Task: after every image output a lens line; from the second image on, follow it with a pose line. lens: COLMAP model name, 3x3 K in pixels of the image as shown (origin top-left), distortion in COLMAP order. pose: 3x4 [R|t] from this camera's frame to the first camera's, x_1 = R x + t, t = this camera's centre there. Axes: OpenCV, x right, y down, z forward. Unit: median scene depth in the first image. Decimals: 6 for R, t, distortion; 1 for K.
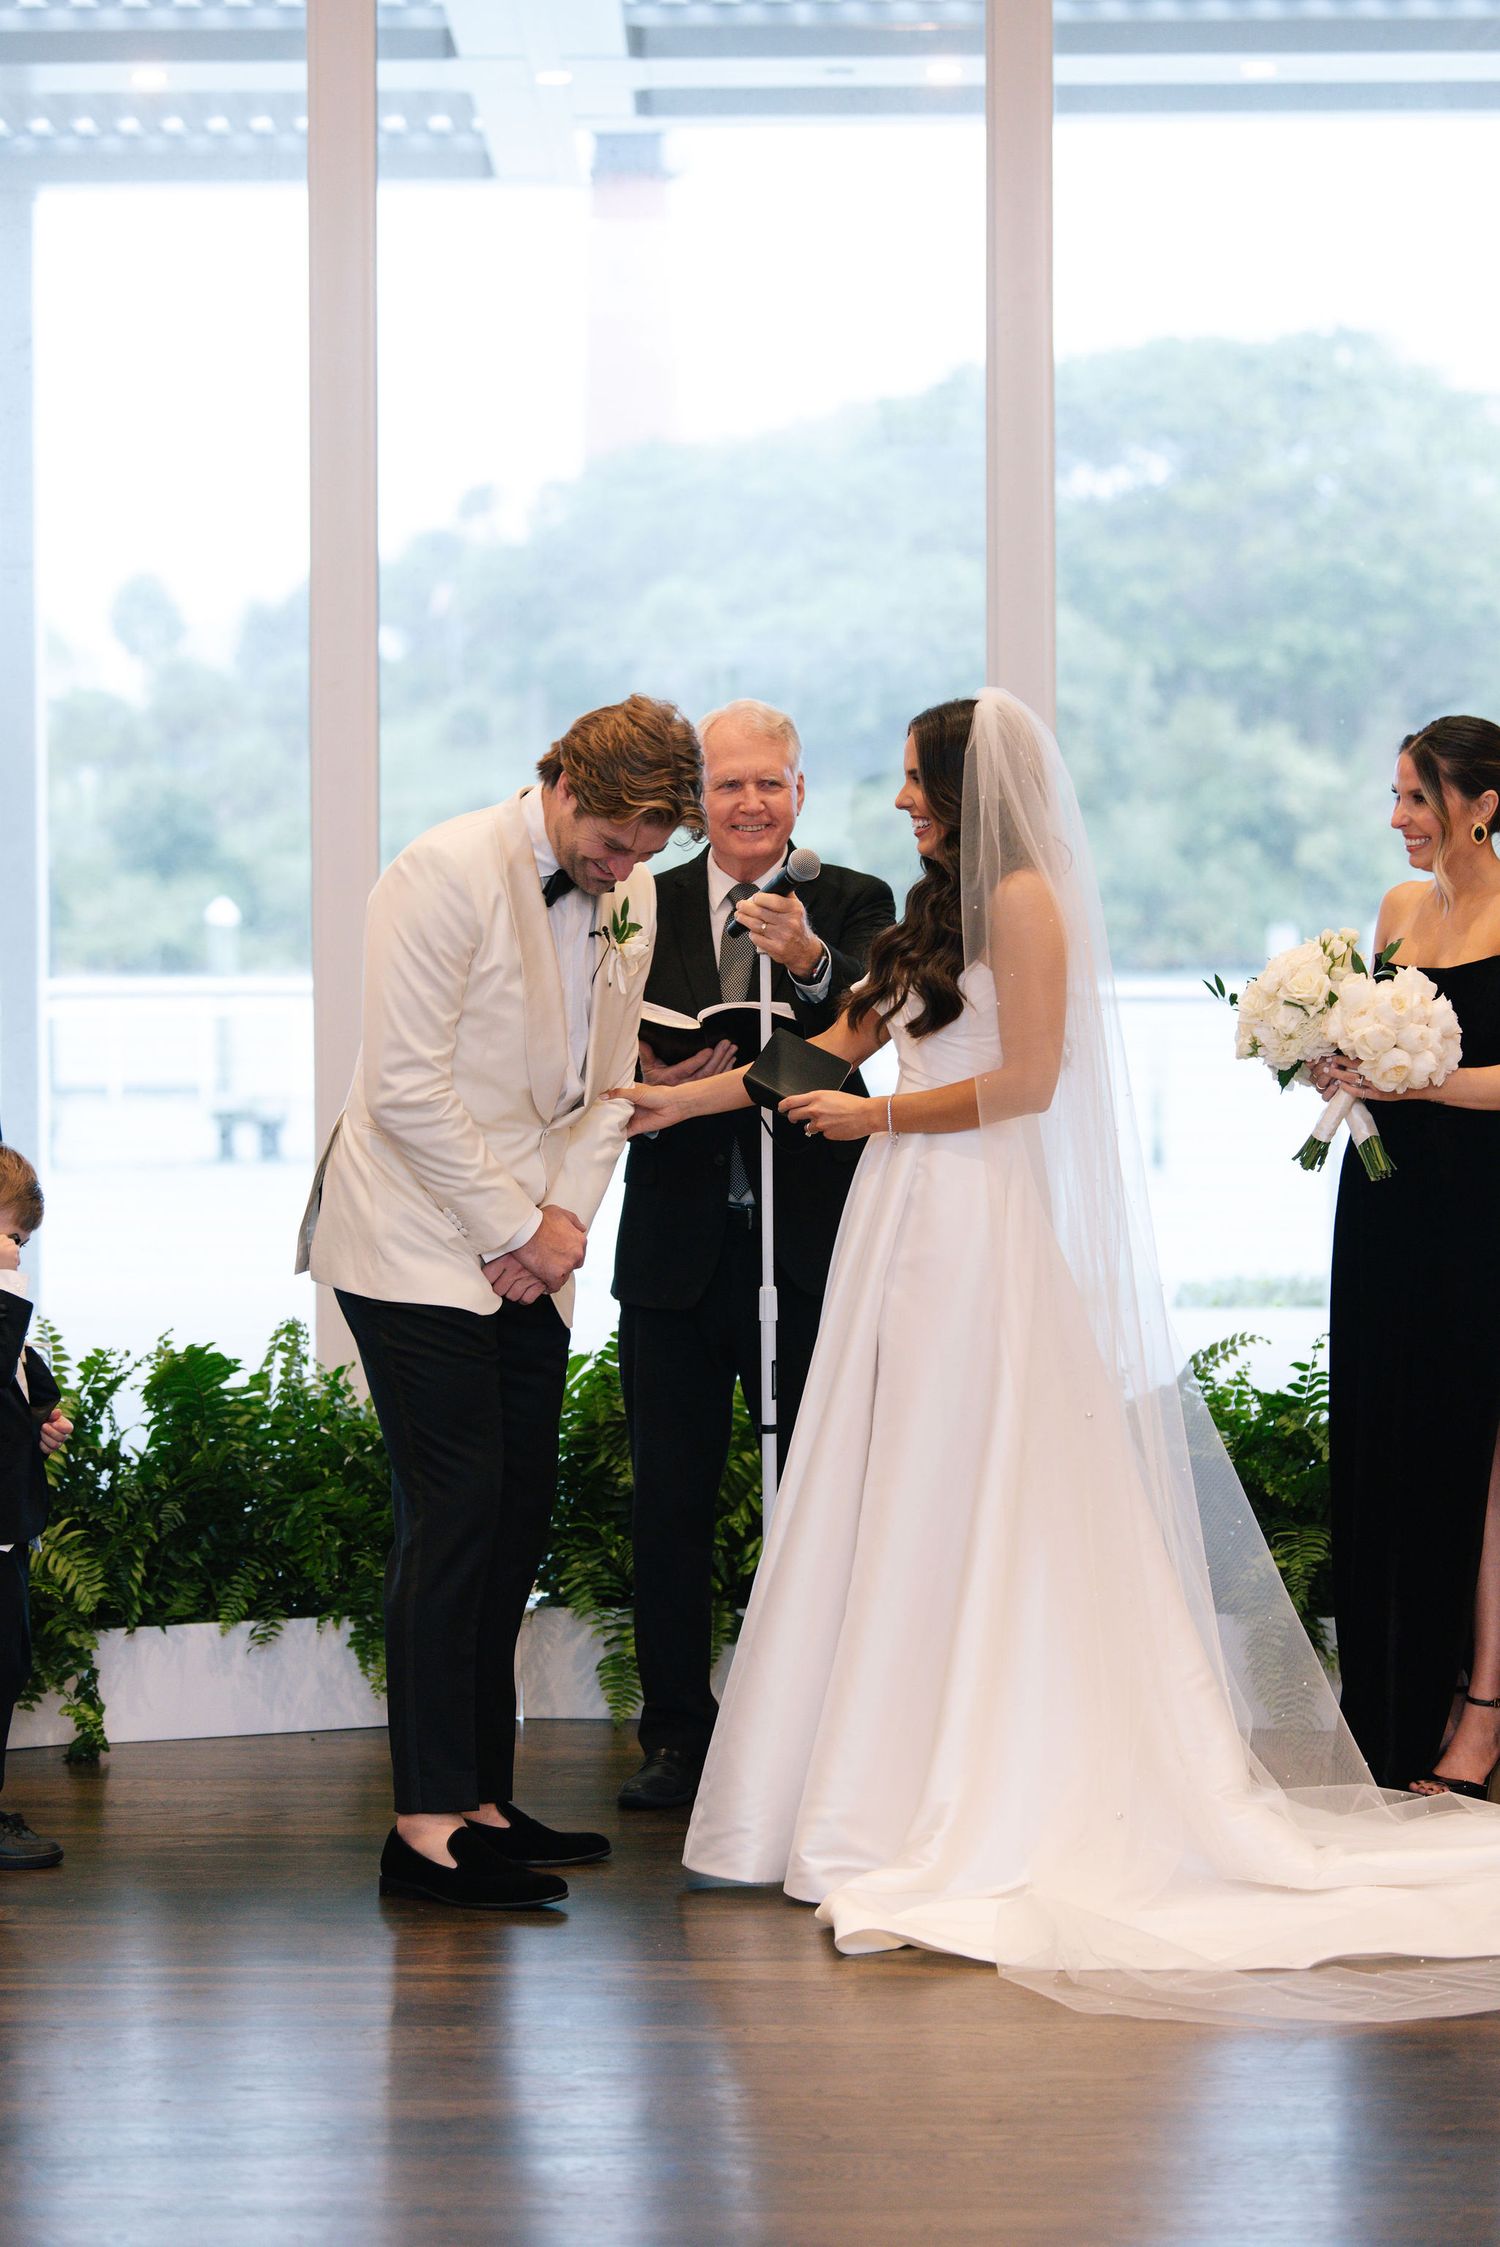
lens RADIAL K [[5821.8, 0, 739.3], [0, 5821.8, 1118.0], [0, 0, 1]] dist [-0.090628, 0.000000]
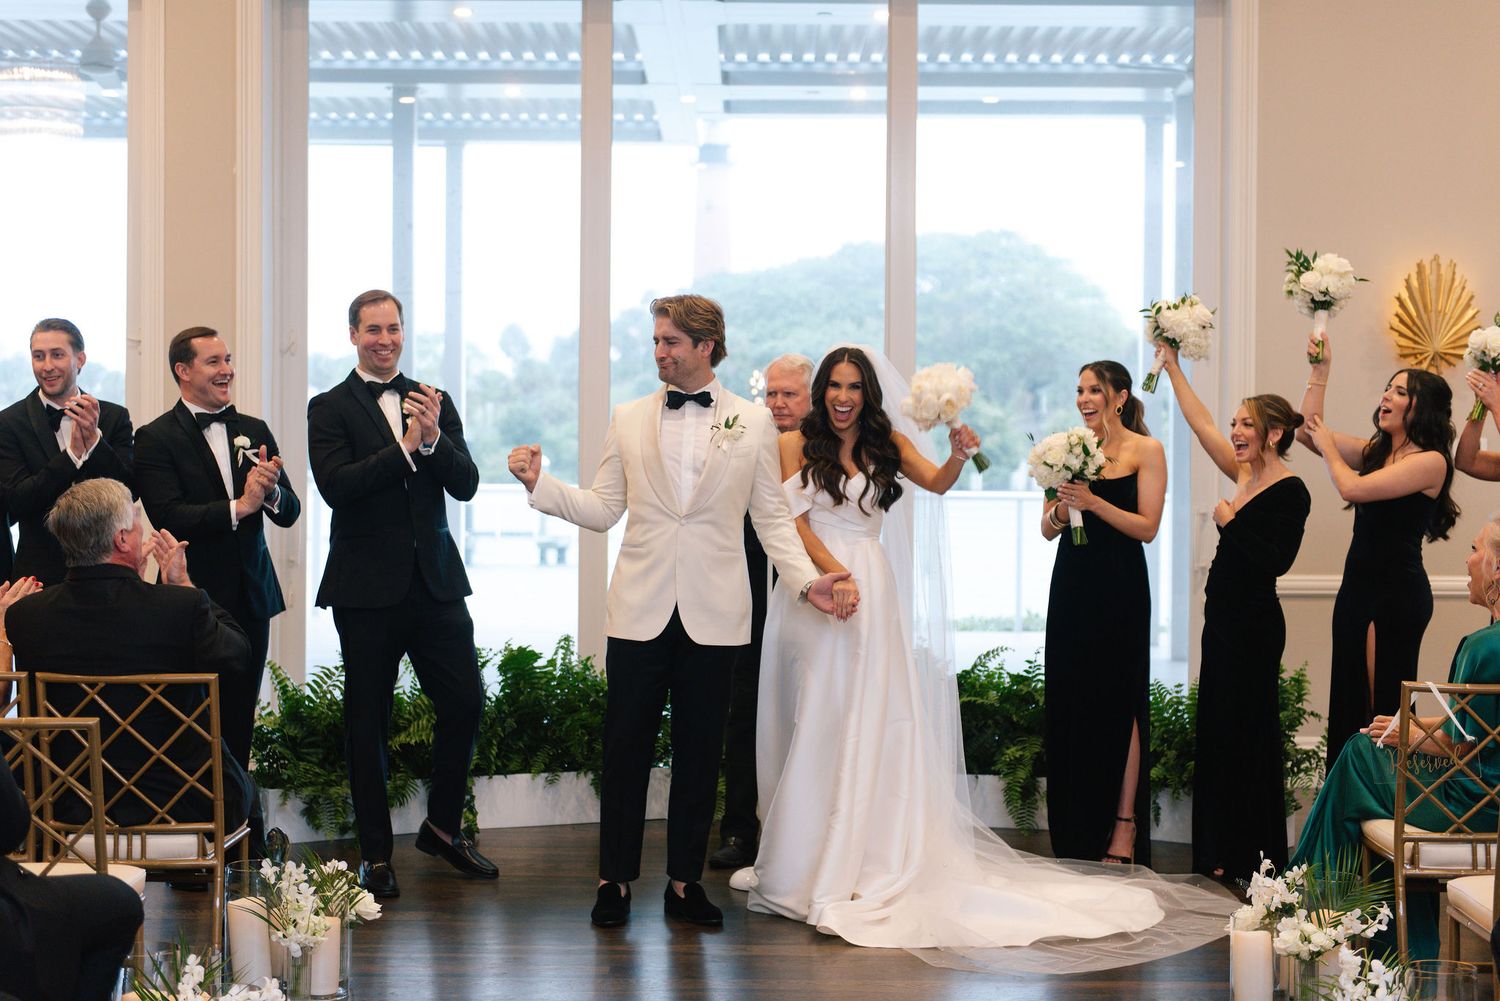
lens RADIAL K [[2329.5, 0, 759.7], [0, 2329.5, 507.8], [0, 0, 1]] dist [-0.044967, 0.000000]
pose [[0.999922, 0.011956, 0.003683, -0.008016], [-0.011888, 0.999765, -0.018106, 0.001924], [-0.003898, 0.018061, 0.999829, 0.121964]]
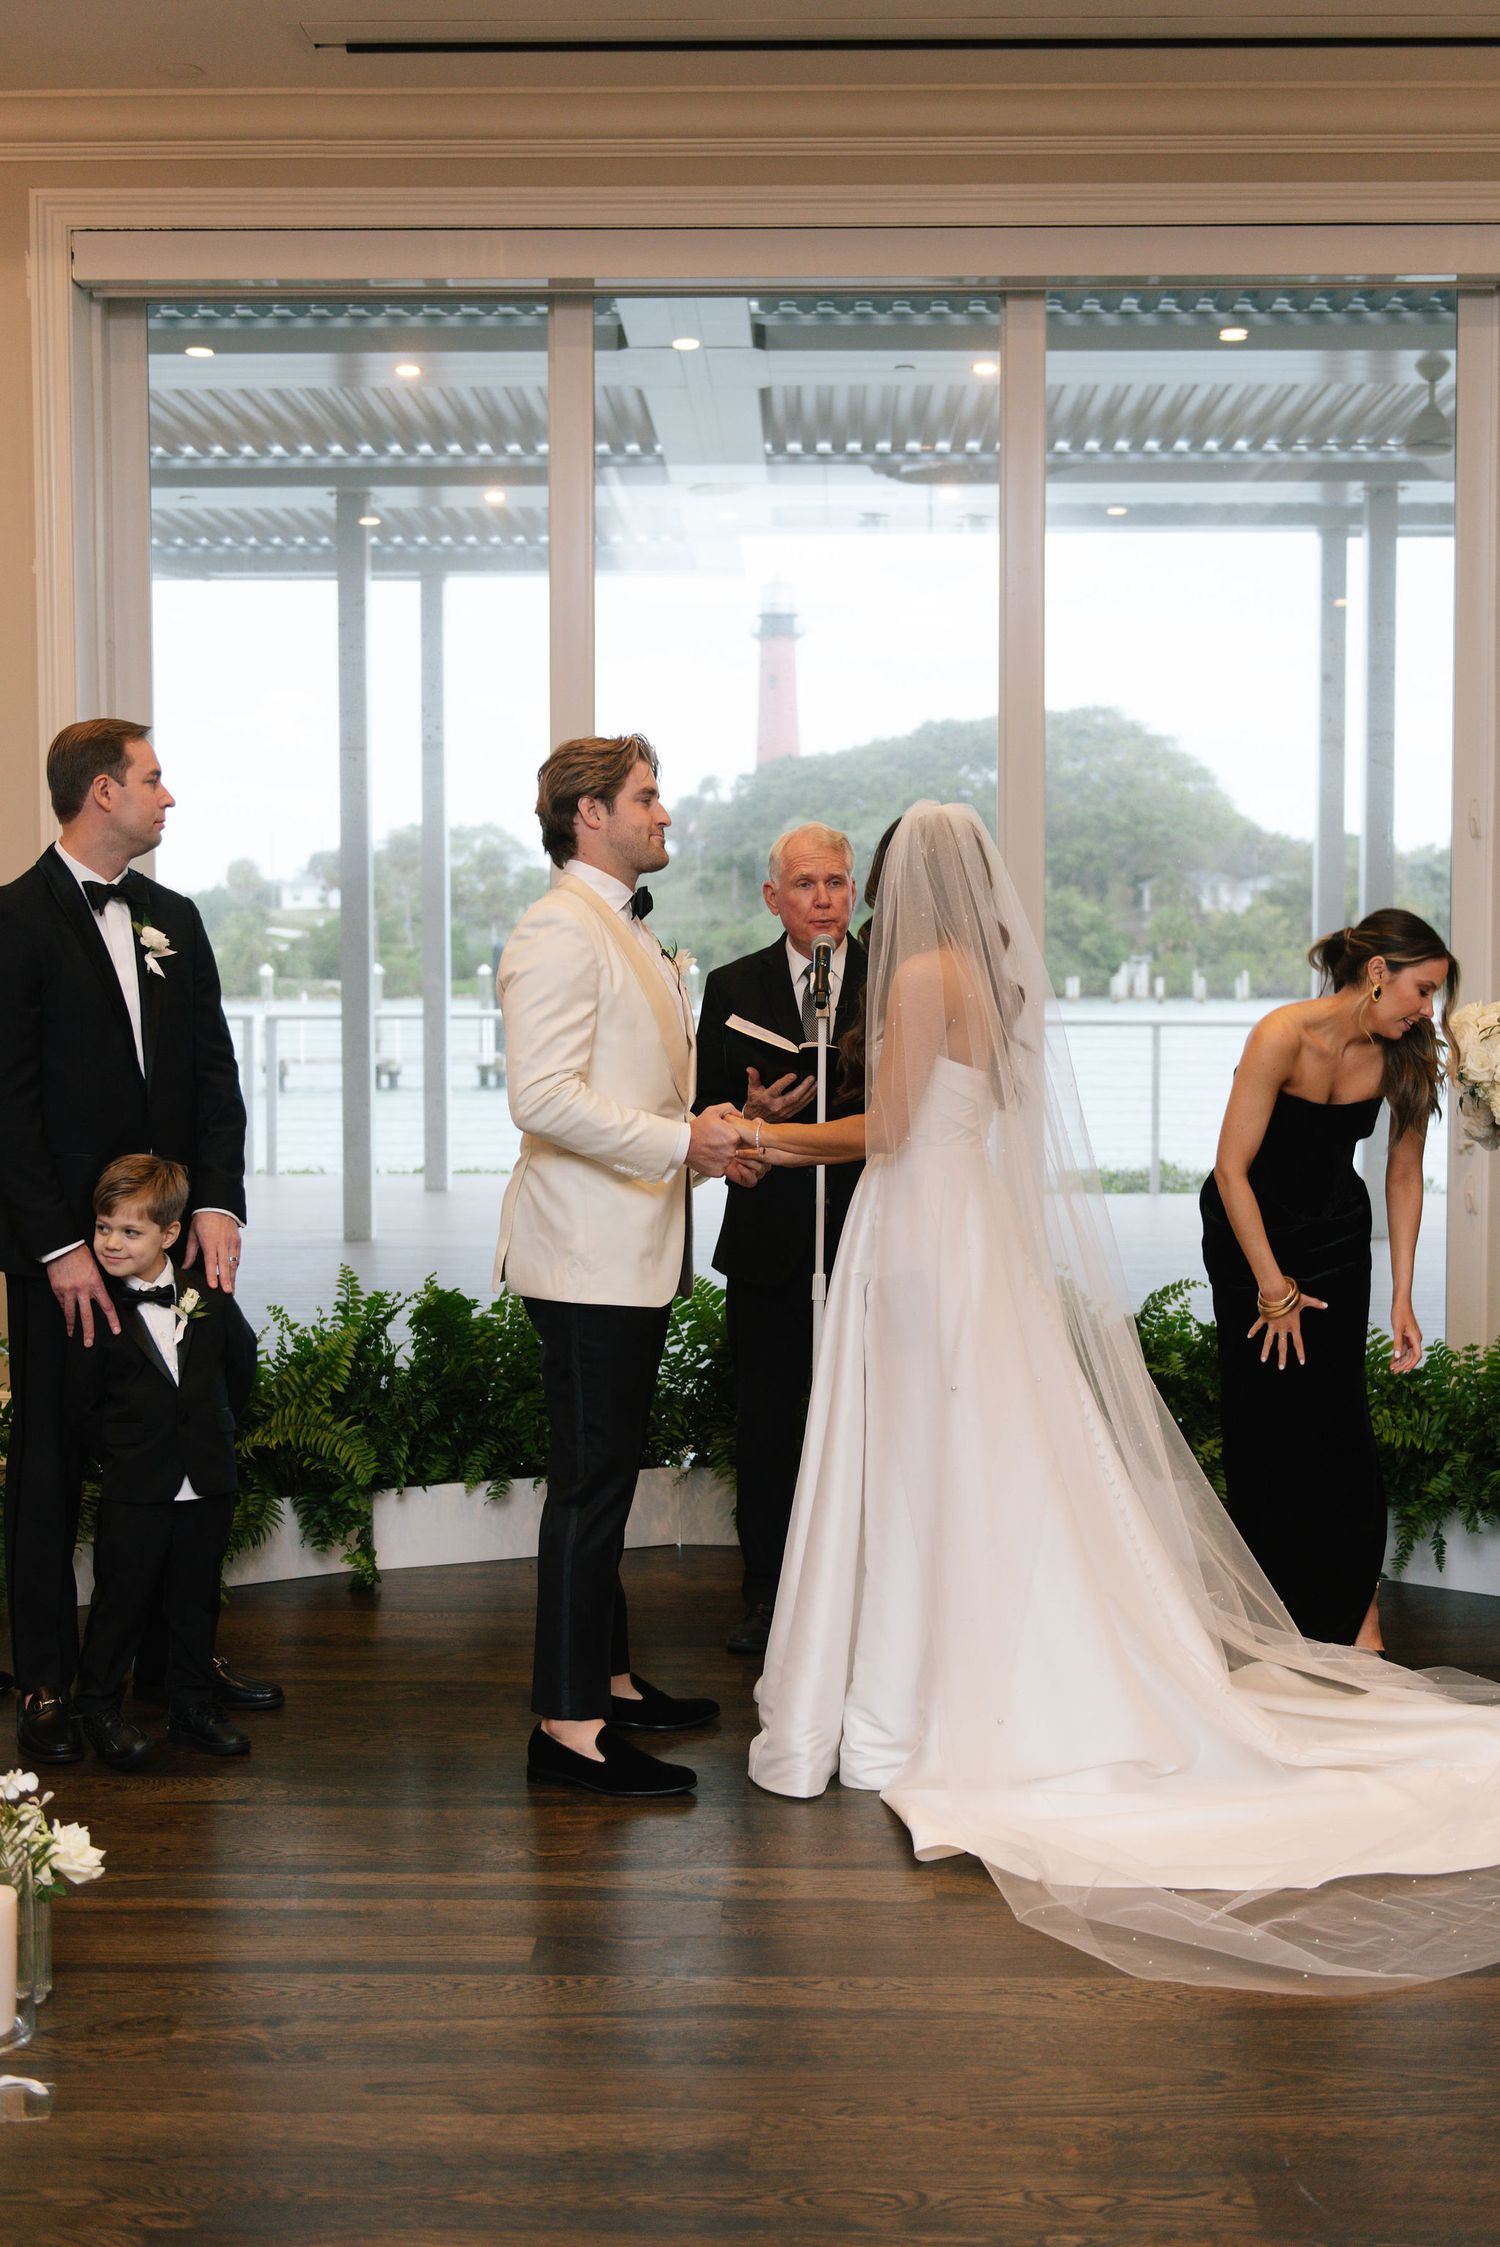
lens RADIAL K [[2457.3, 0, 771.6], [0, 2457.3, 1120.5], [0, 0, 1]] dist [-0.014734, 0.000000]
pose [[0.999759, 0.005026, -0.021389, -0.002238], [-0.004461, 0.999642, 0.026398, -0.016934], [0.021514, -0.026296, 0.999423, 0.389161]]
